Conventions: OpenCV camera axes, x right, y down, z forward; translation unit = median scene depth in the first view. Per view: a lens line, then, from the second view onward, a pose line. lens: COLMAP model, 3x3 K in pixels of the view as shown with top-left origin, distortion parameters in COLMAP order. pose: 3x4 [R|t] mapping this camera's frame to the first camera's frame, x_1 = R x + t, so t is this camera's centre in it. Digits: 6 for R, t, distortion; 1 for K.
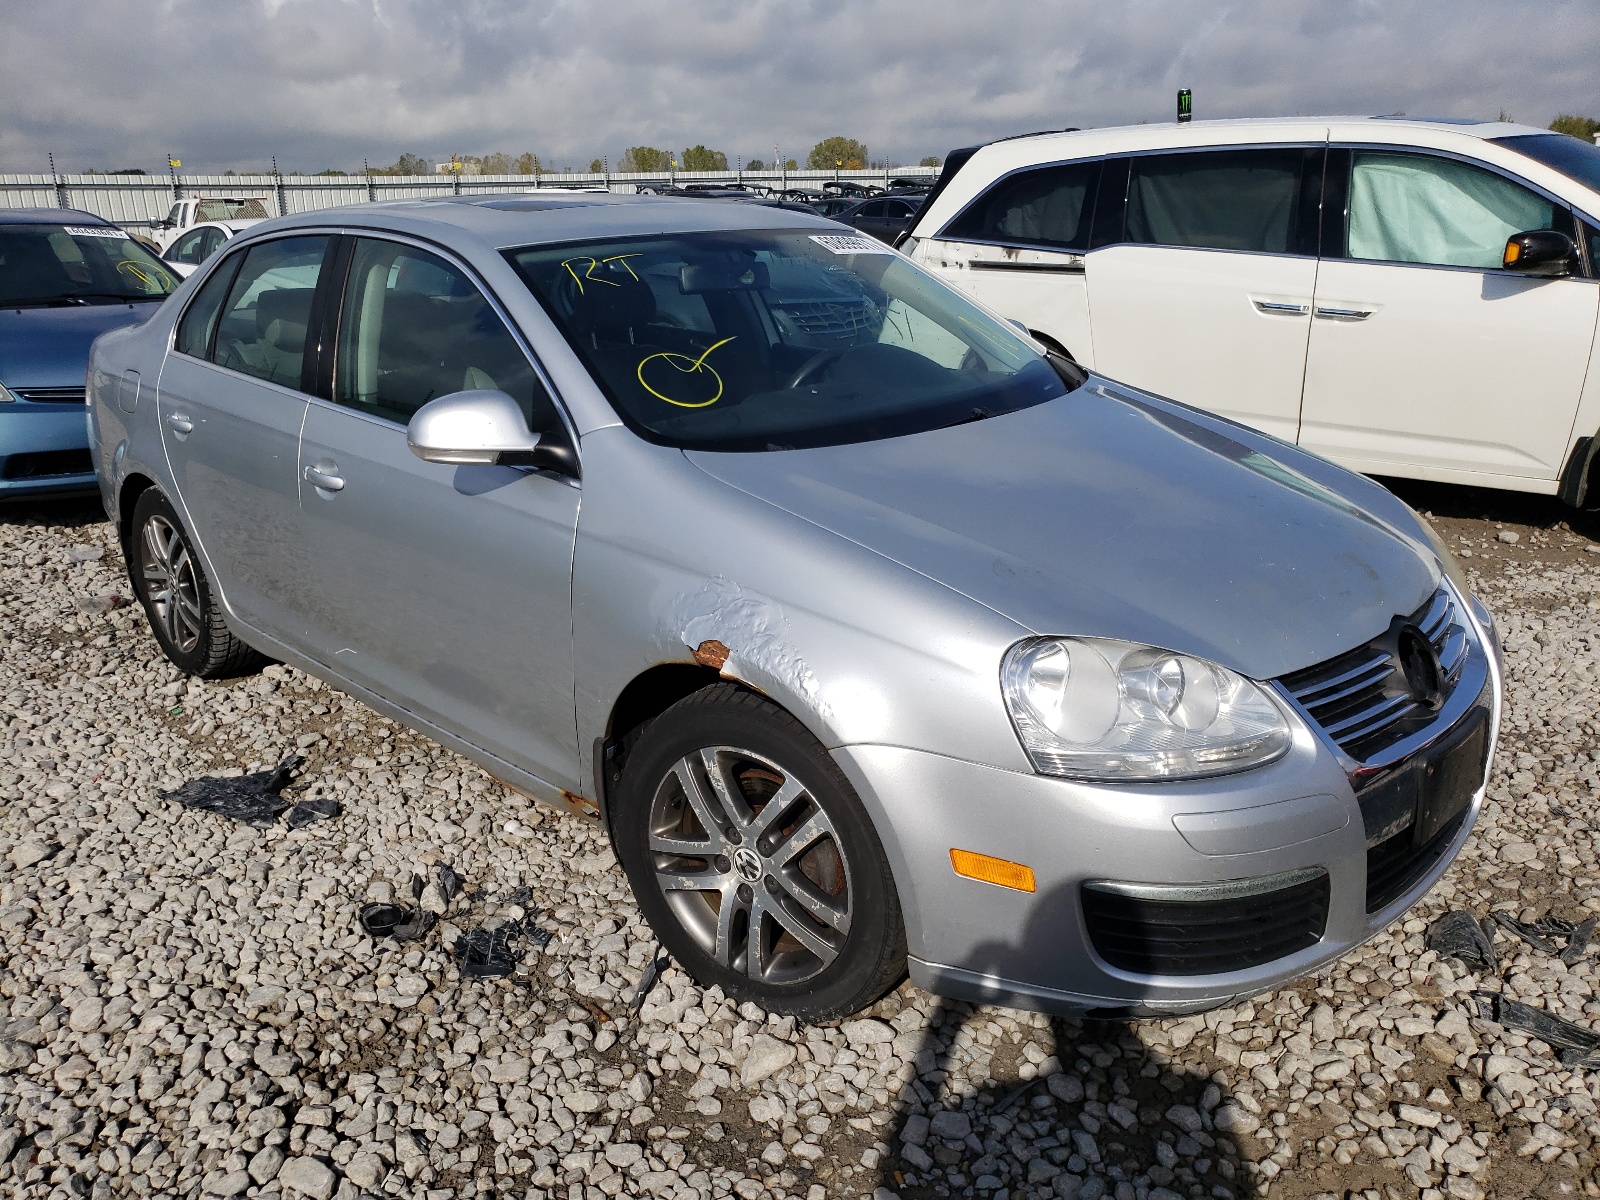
lens RADIAL K [[1199.3, 0, 800.0], [0, 1199.3, 600.0], [0, 0, 1]] dist [-0.062802, -0.001558]
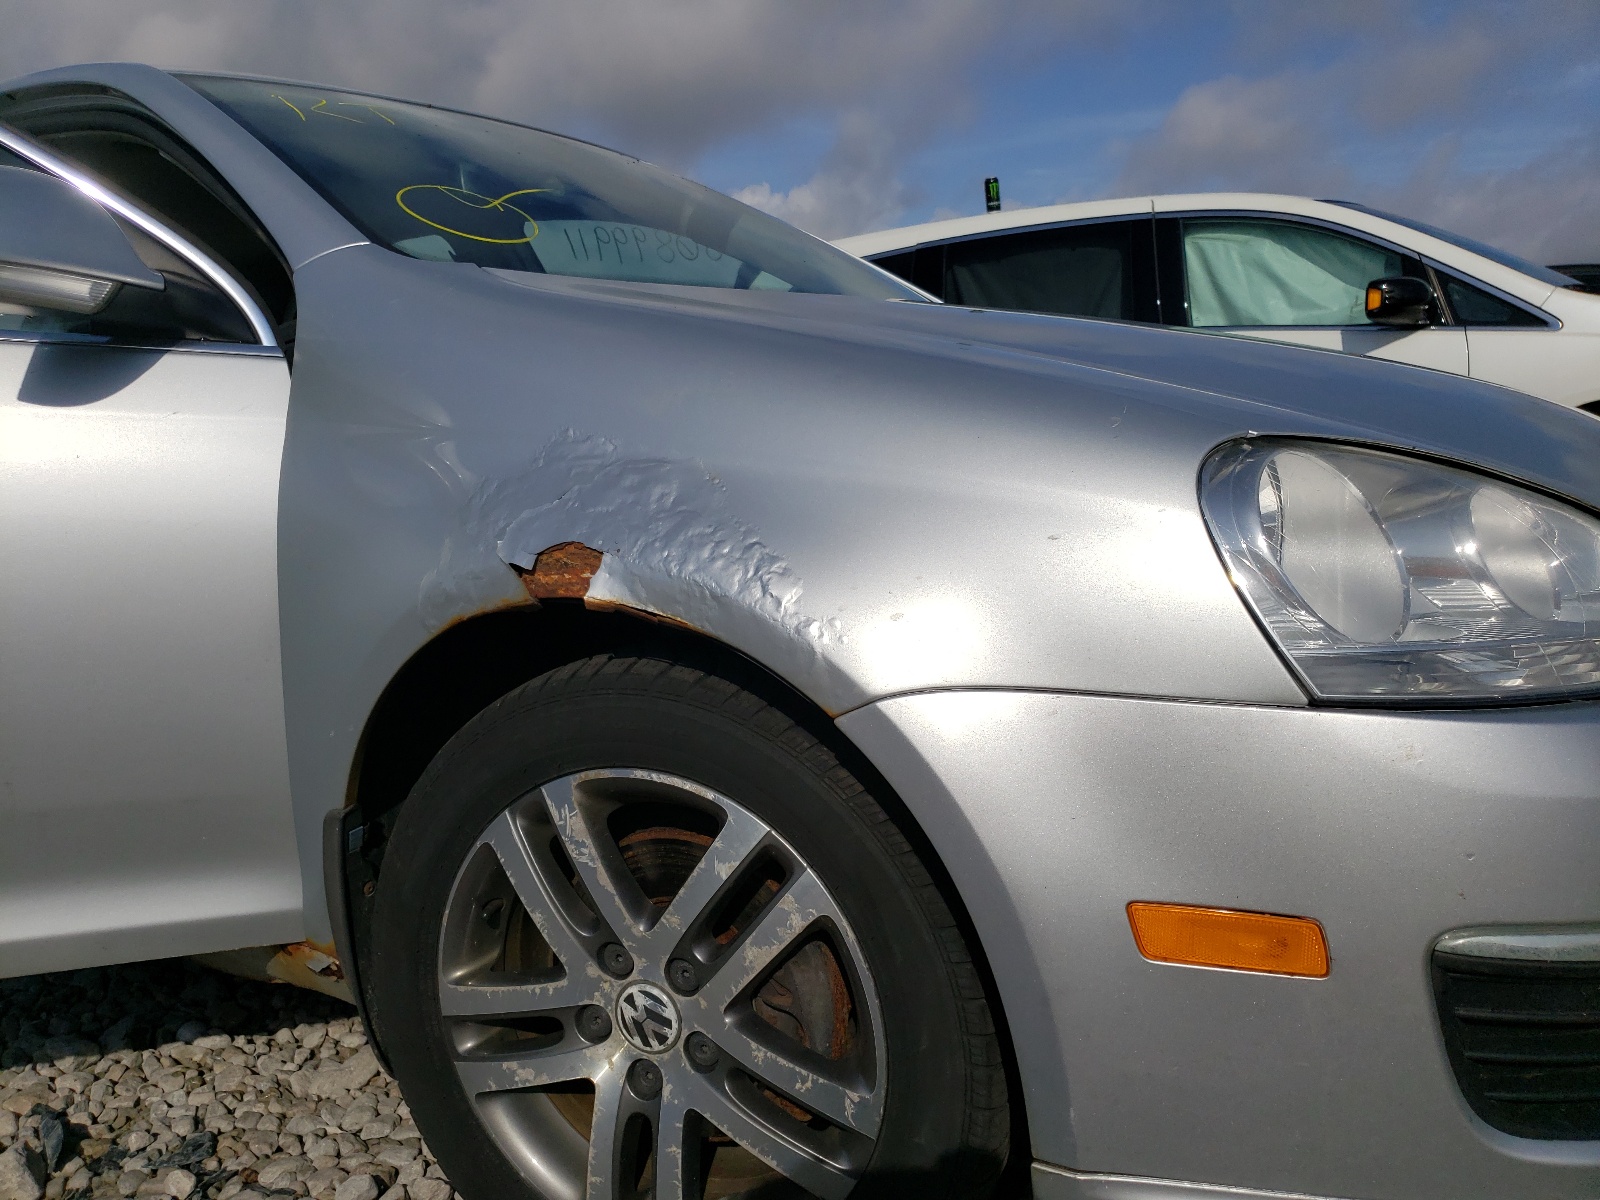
lens RADIAL K [[1211.1, 0, 800.0], [0, 1211.1, 600.0], [0, 0, 1]] dist [-0.054592, 0.026236]
pose [[0.980686, -0.044198, 0.190528, -0.066072], [0.075911, 0.983782, -0.162515, 0.130871], [-0.180256, 0.173840, 0.968136, 0.454660]]
